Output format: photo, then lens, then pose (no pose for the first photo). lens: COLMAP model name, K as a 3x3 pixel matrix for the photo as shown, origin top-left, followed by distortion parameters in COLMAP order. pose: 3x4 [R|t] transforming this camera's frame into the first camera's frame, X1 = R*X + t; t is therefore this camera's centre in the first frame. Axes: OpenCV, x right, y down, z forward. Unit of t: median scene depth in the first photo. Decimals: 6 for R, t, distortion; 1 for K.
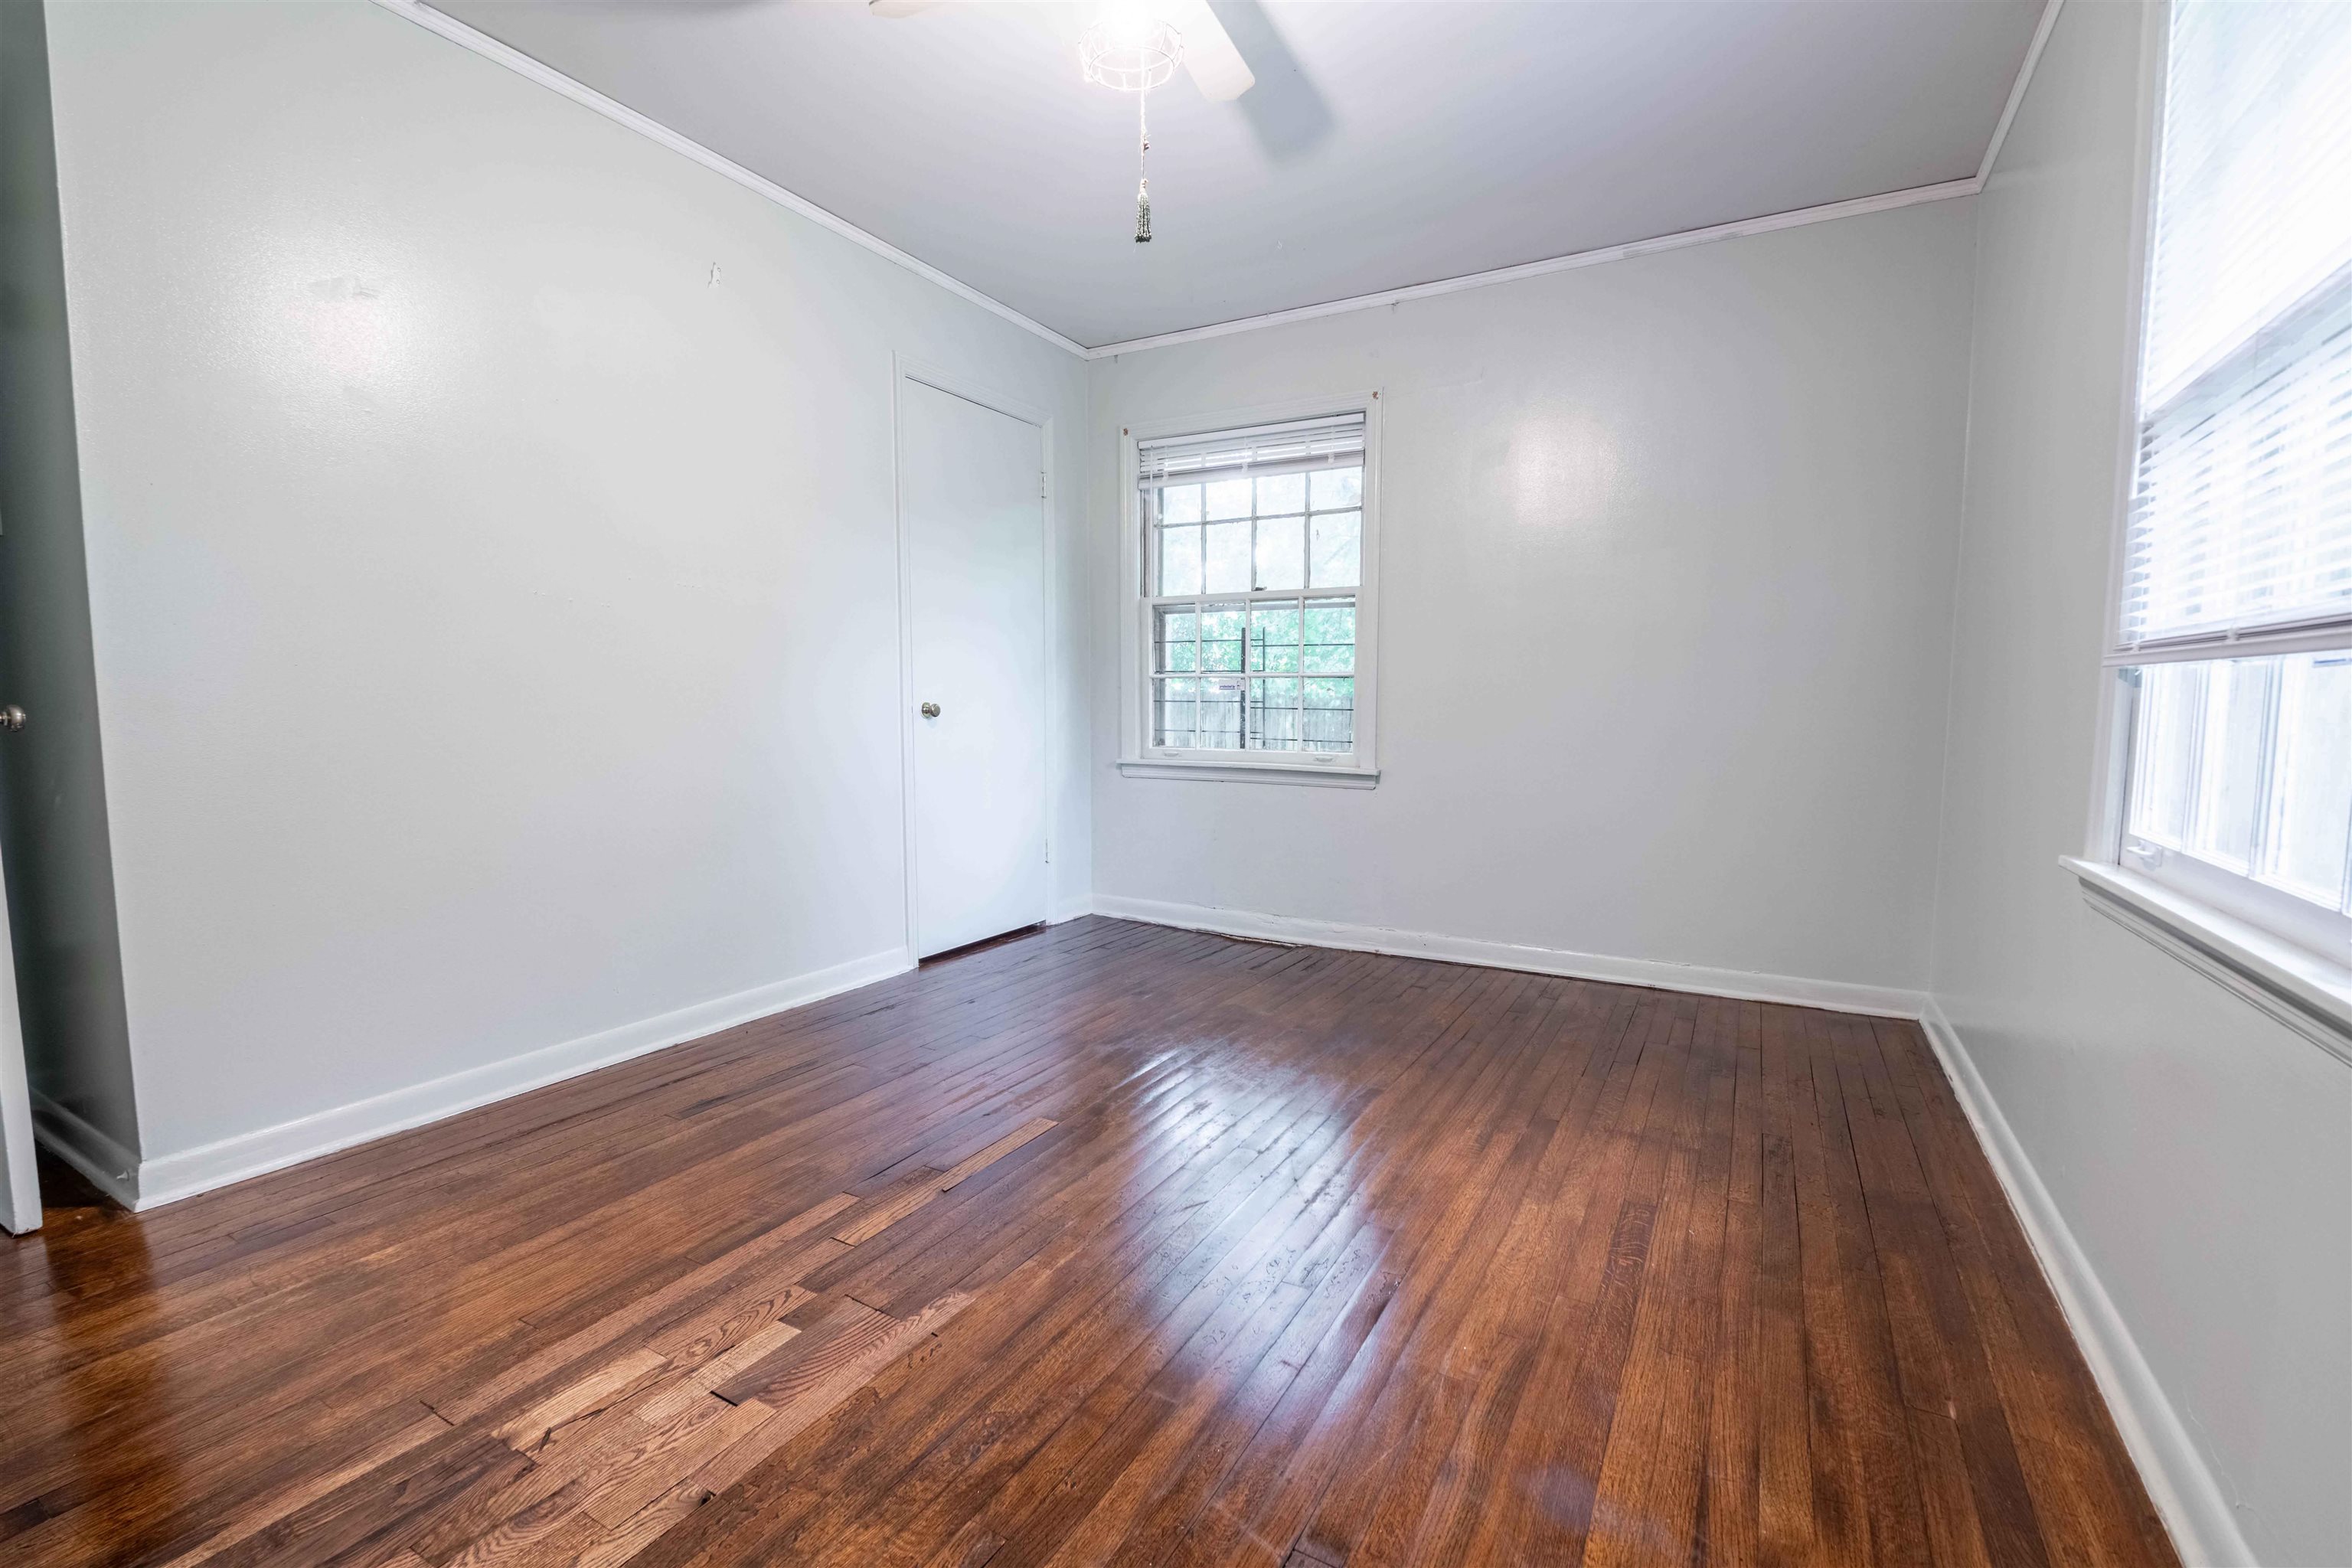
lens RADIAL K [[1030.0, 0, 1158.5], [0, 1030.0, 791.7], [0, 0, 1]] dist [0.004715, -0.012584]
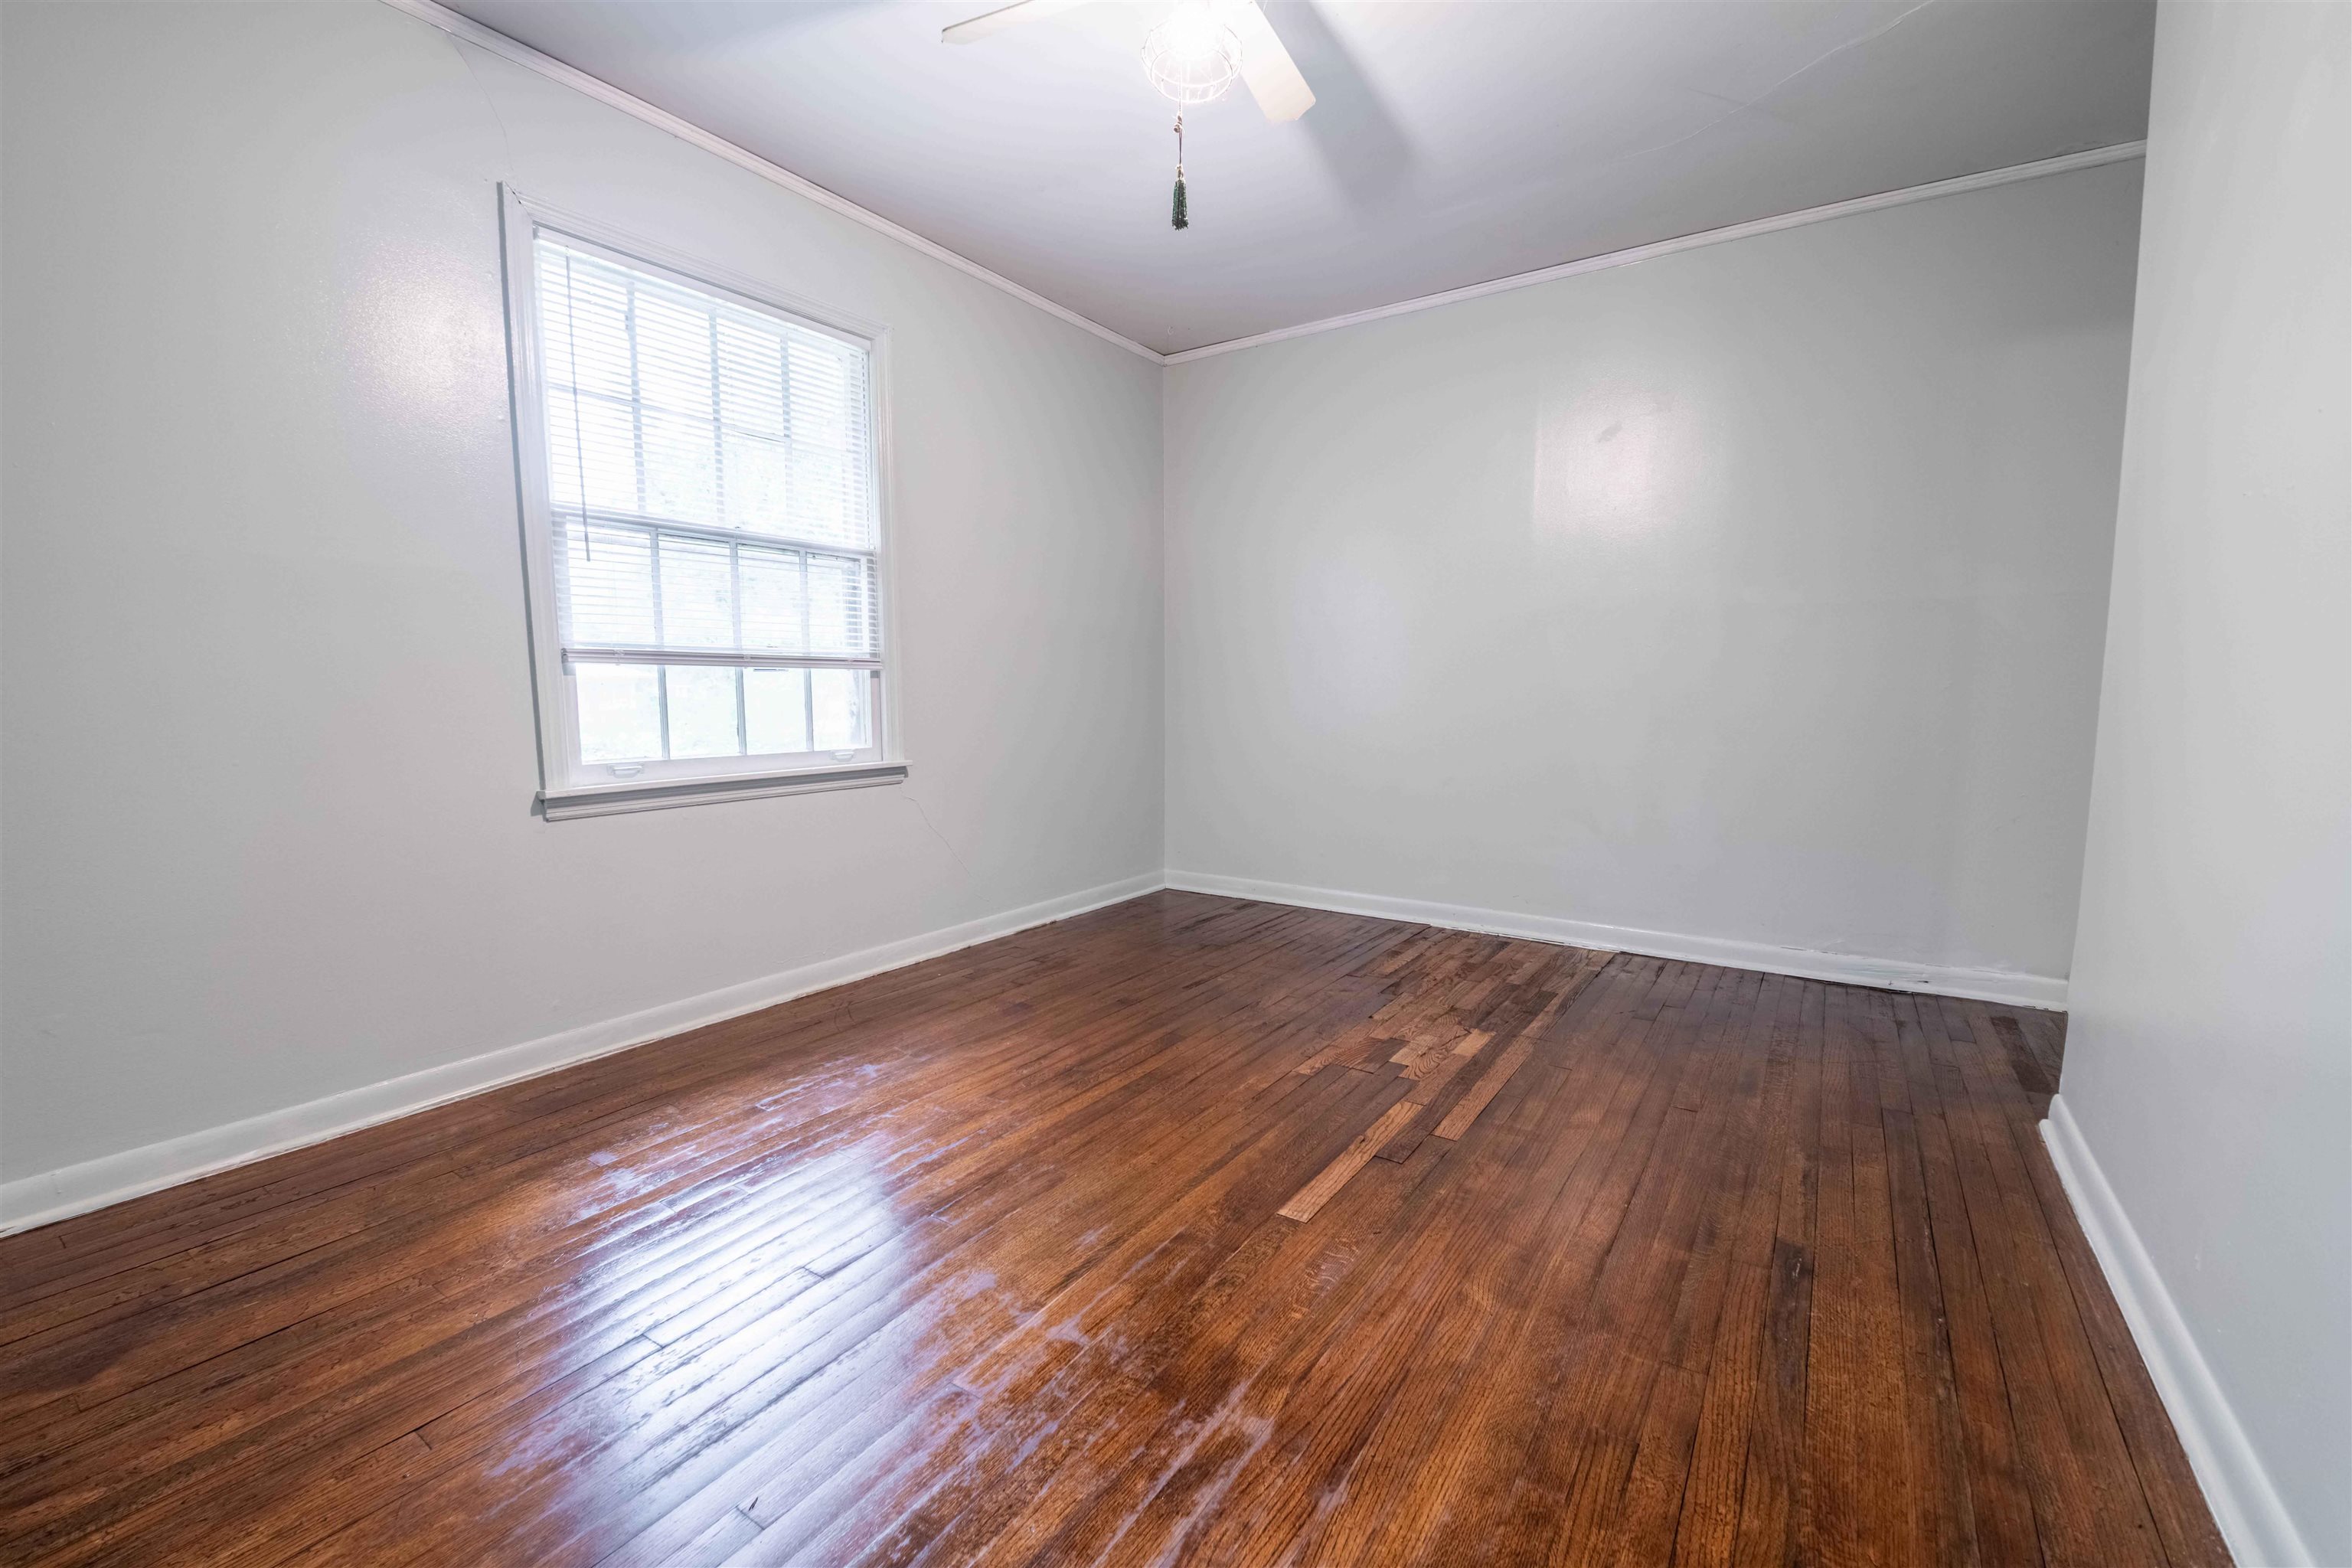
lens RADIAL K [[988.2, 0, 1127.7], [0, 988.2, 786.2], [0, 0, 1]] dist [0.001043, 0.000014]
pose [[-0.994761, -0.012270, 0.101493, -0.056548], [0.007040, 0.982192, 0.187749, -0.156115], [-0.101989, 0.187480, -0.976959, 1.763212]]
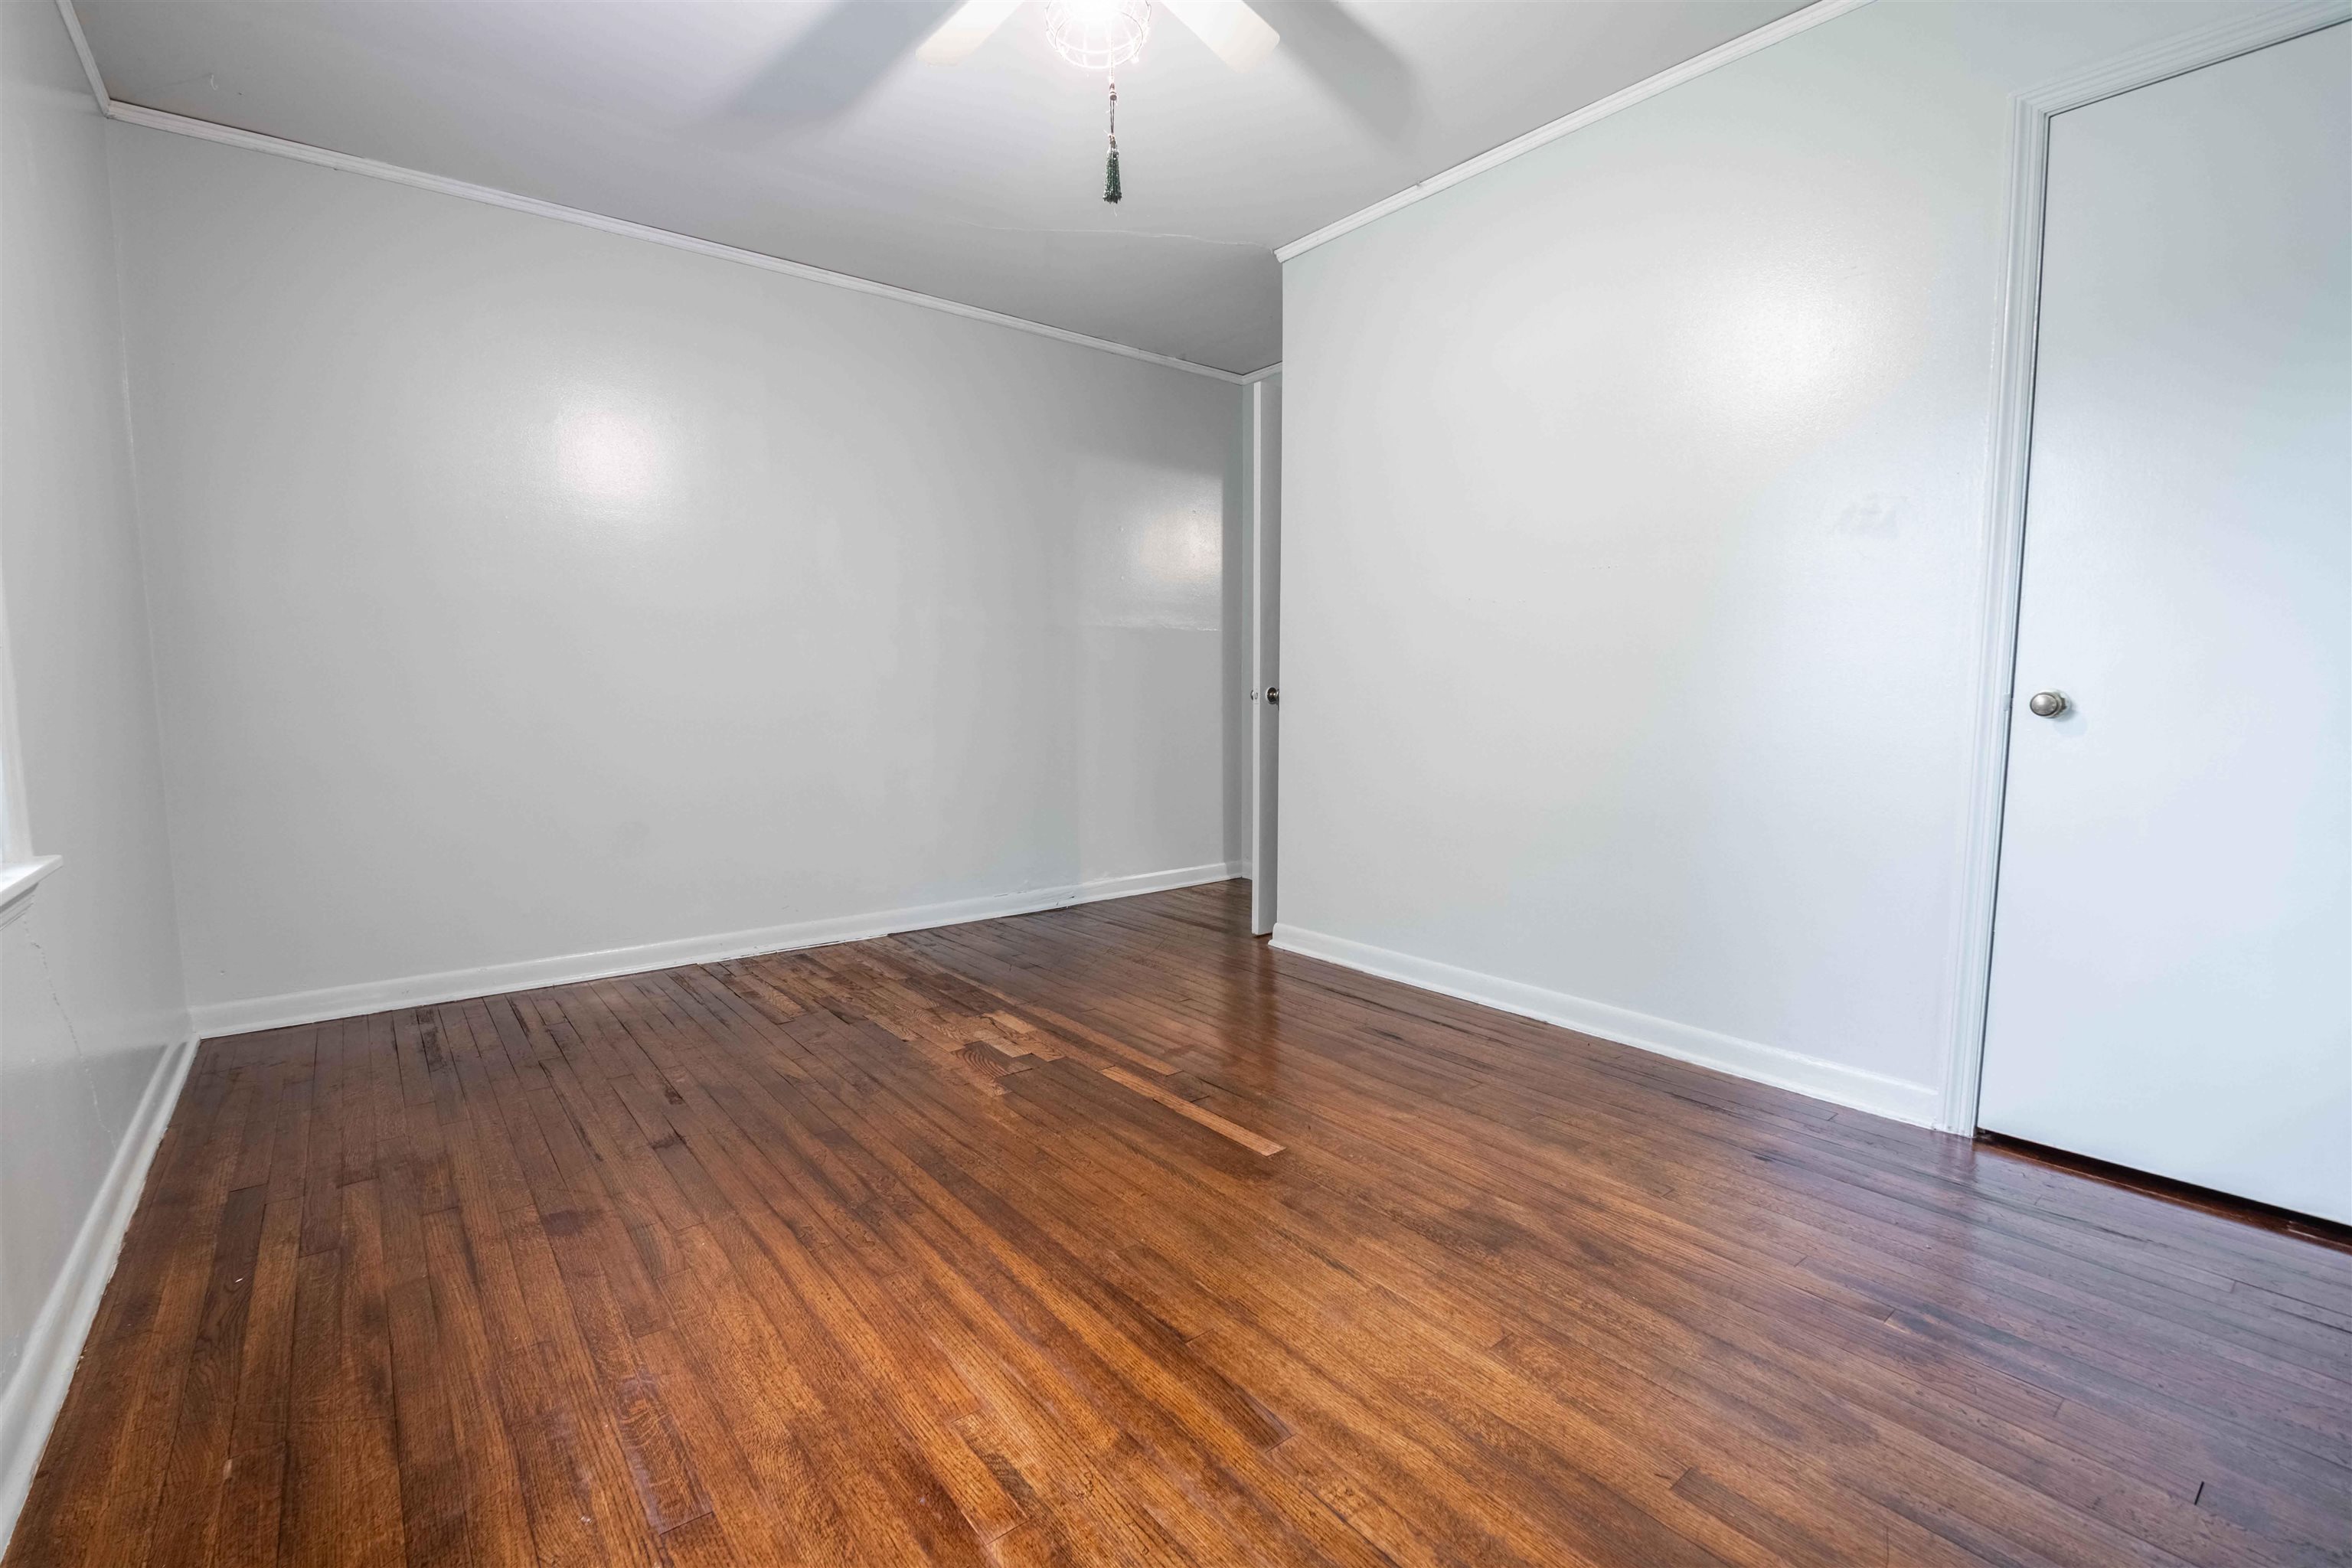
lens RADIAL K [[1051.3, 0, 1167.6], [0, 1051.3, 798.7], [0, 0, 1]] dist [0.003051, -0.012001]
pose [[-0.369957, 0.093702, -0.924311, 0.781144], [-0.083227, 0.987558, 0.133426, -0.105440], [0.925313, 0.126290, -0.357555, 1.252467]]
